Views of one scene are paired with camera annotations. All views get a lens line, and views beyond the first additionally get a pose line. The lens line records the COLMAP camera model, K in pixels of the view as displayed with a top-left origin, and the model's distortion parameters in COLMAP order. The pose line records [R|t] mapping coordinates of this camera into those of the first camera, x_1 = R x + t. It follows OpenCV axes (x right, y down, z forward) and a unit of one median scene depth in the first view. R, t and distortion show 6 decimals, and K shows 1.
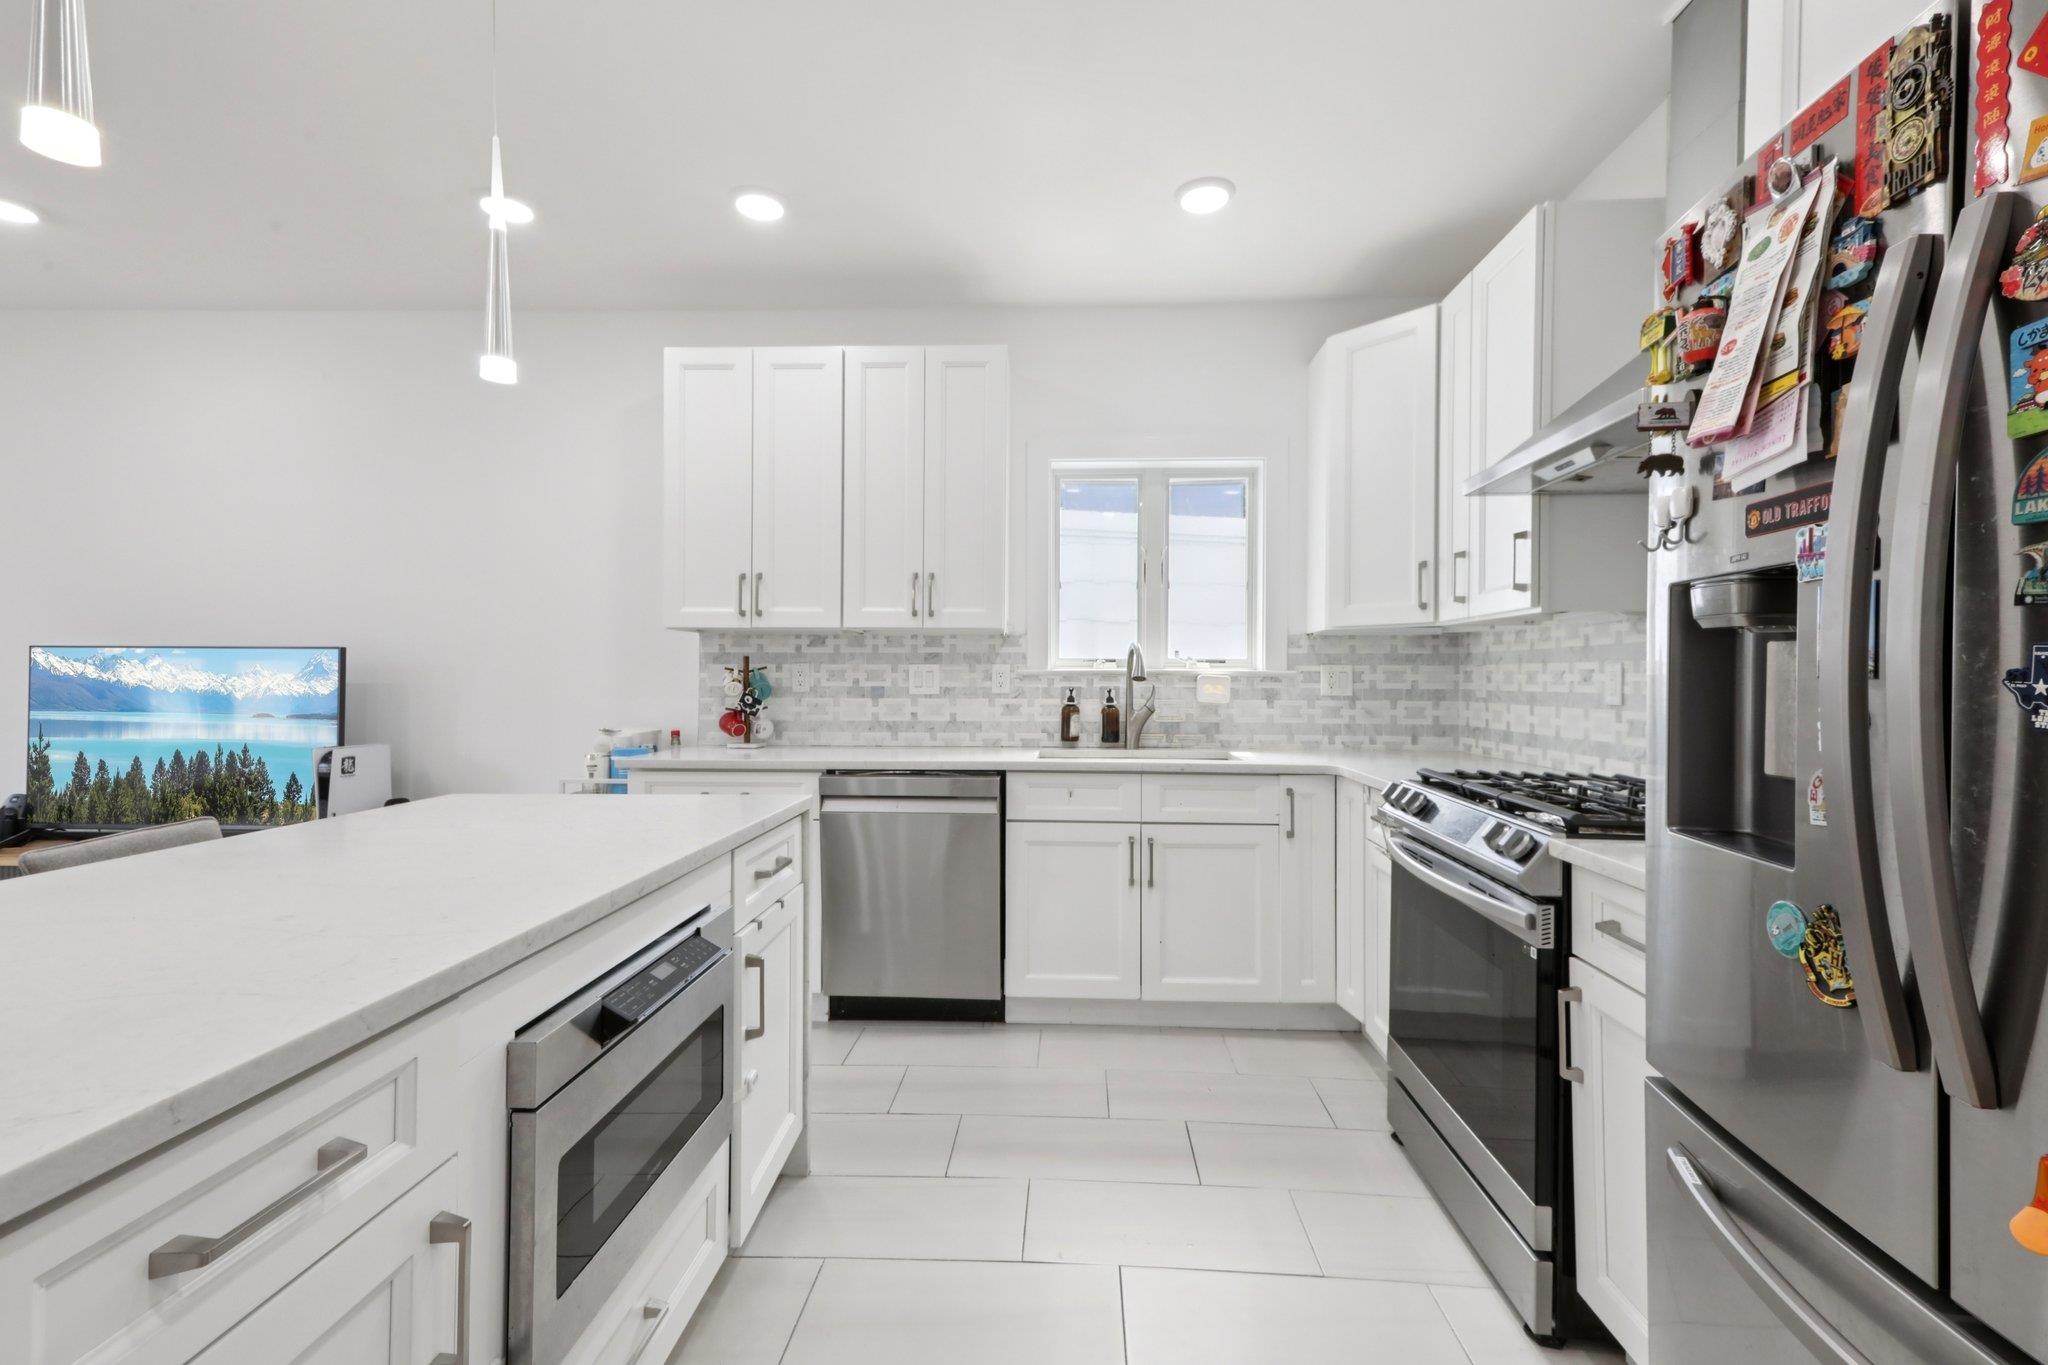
lens RADIAL K [[913.4, 0, 1018.8], [0, 913.4, 675.3], [0, 0, 1]] dist [0.029083, -0.004289]
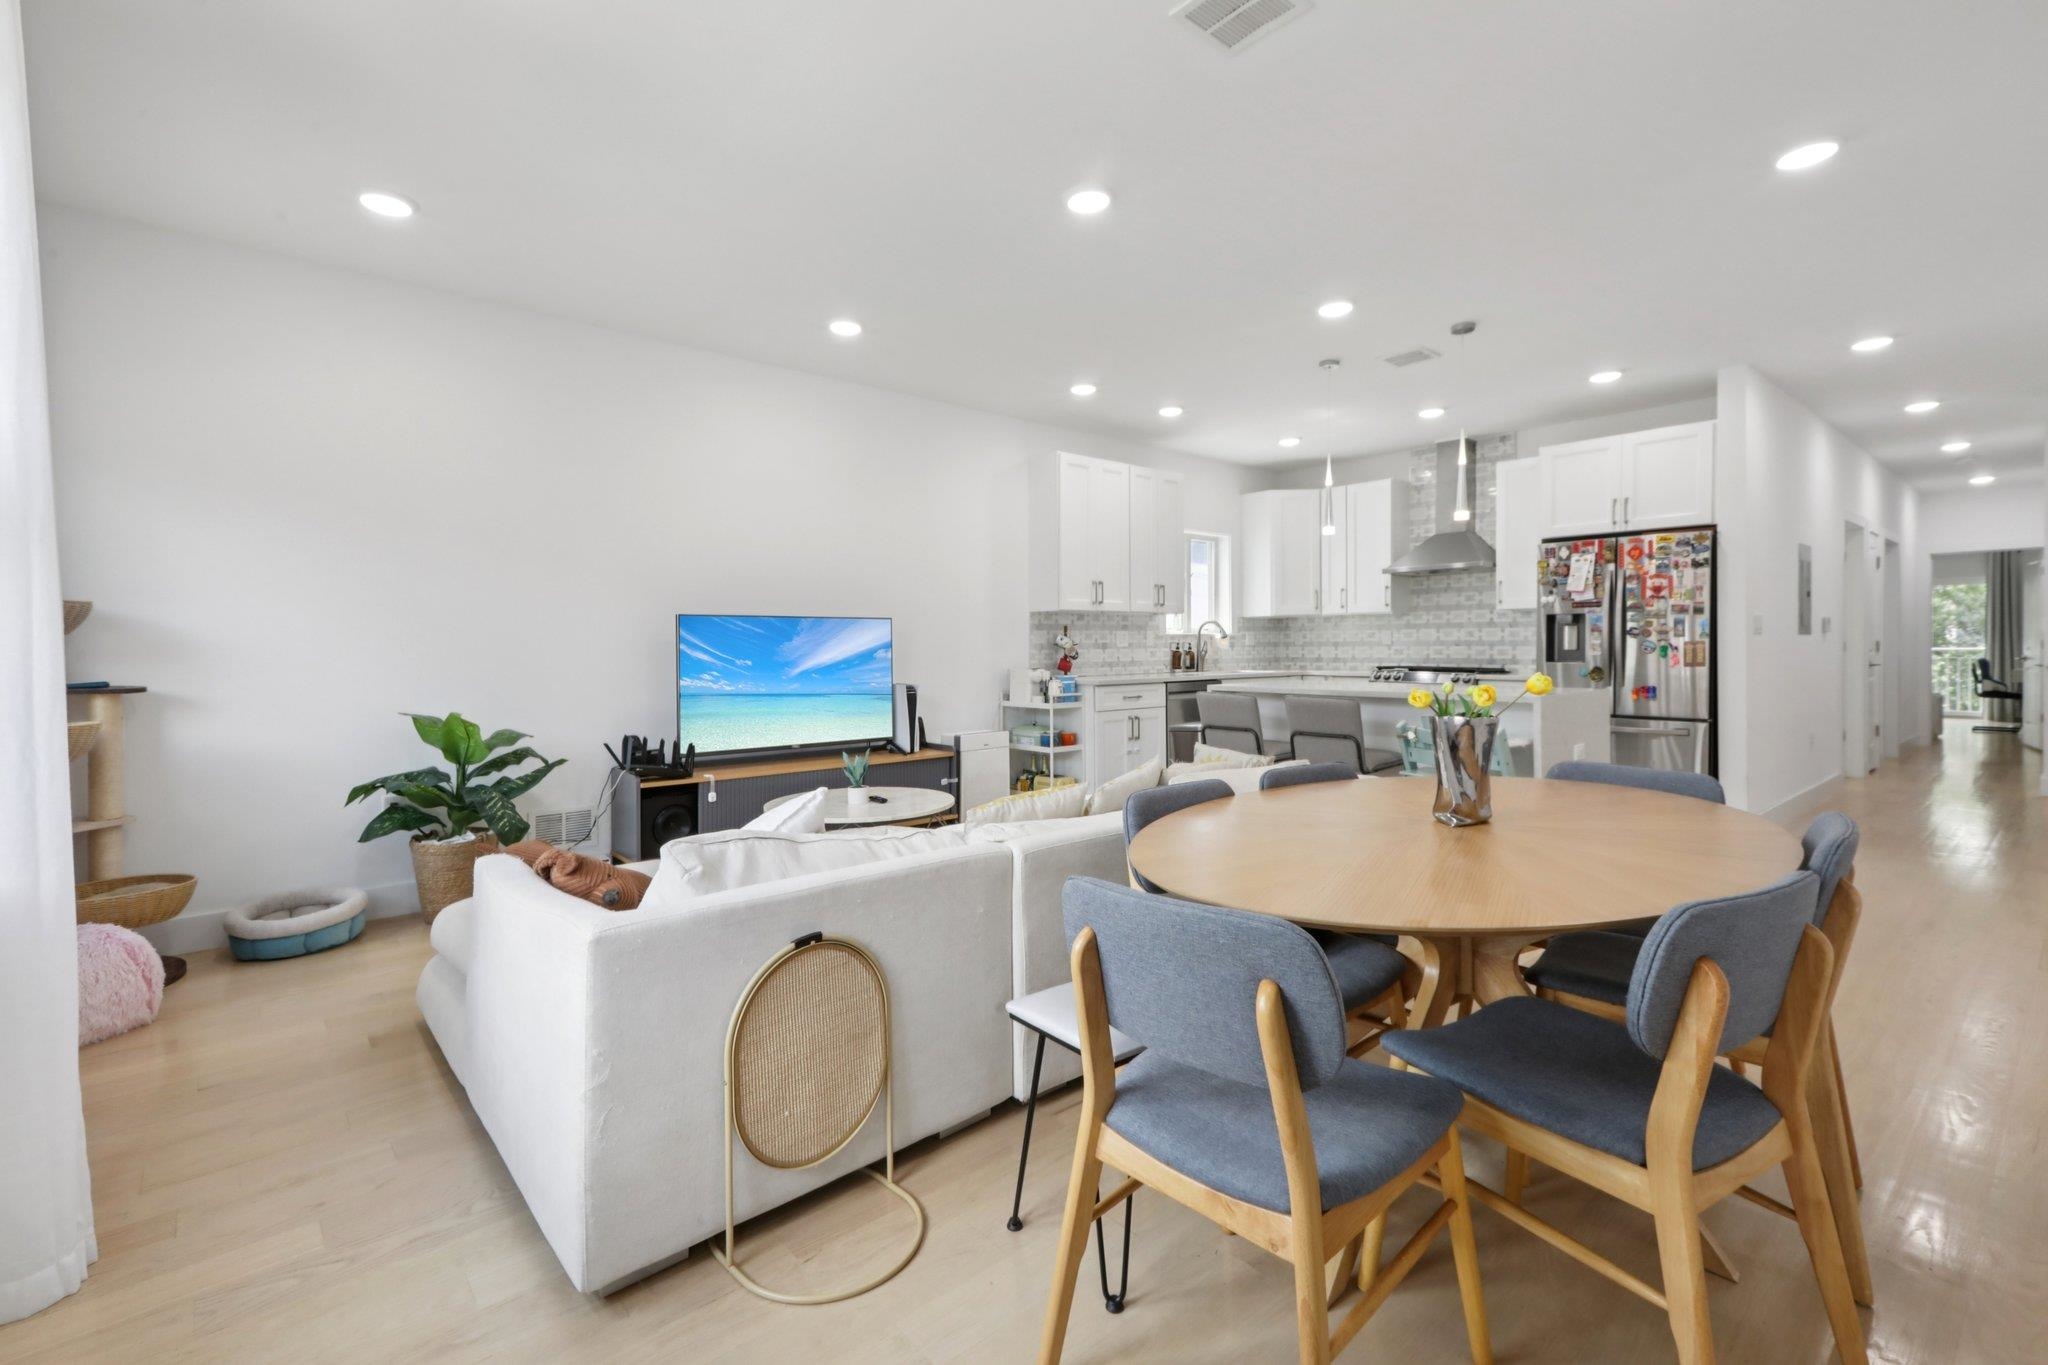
lens RADIAL K [[913.4, 0, 1022.5], [0, 913.4, 657.6], [0, 0, 1]] dist [0.029083, -0.004289]
pose [[0.711597, -0.018498, 0.702344, -1.614935], [0.008722, 0.999809, 0.017496, 0.008776], [-0.702534, -0.006324, 0.711622, -0.195466]]
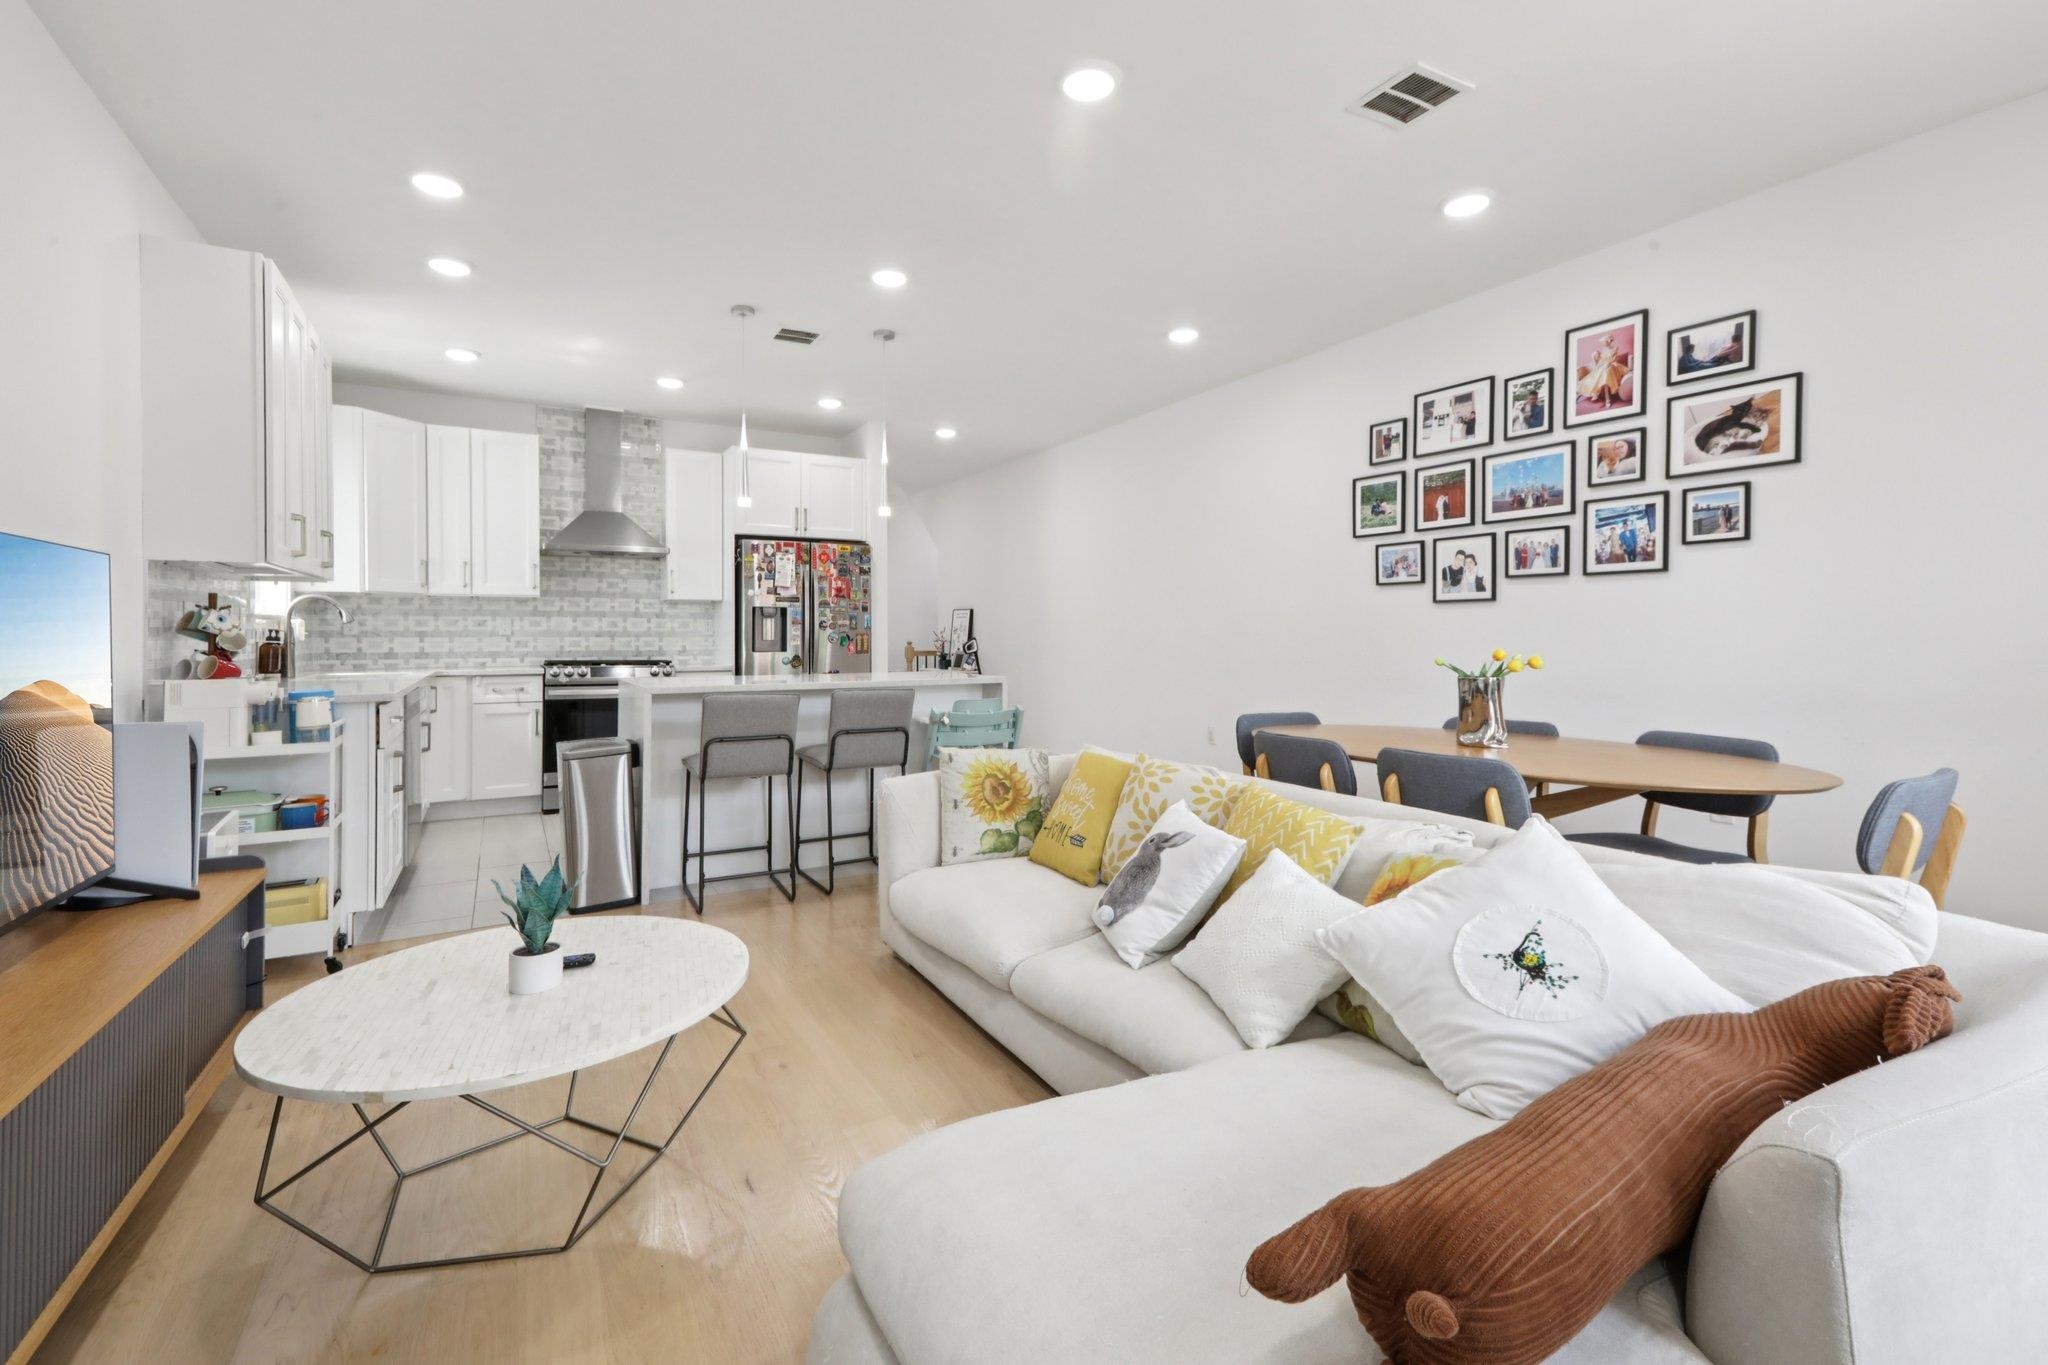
lens RADIAL K [[913.4, 0, 1033.5], [0, 913.4, 643.7], [0, 0, 1]] dist [0.029083, -0.004289]
pose [[-0.550826, -0.011480, 0.834541, -1.523208], [-0.002458, 0.999923, 0.012132, 0.015894], [-0.834616, 0.004631, -0.550812, 0.840136]]
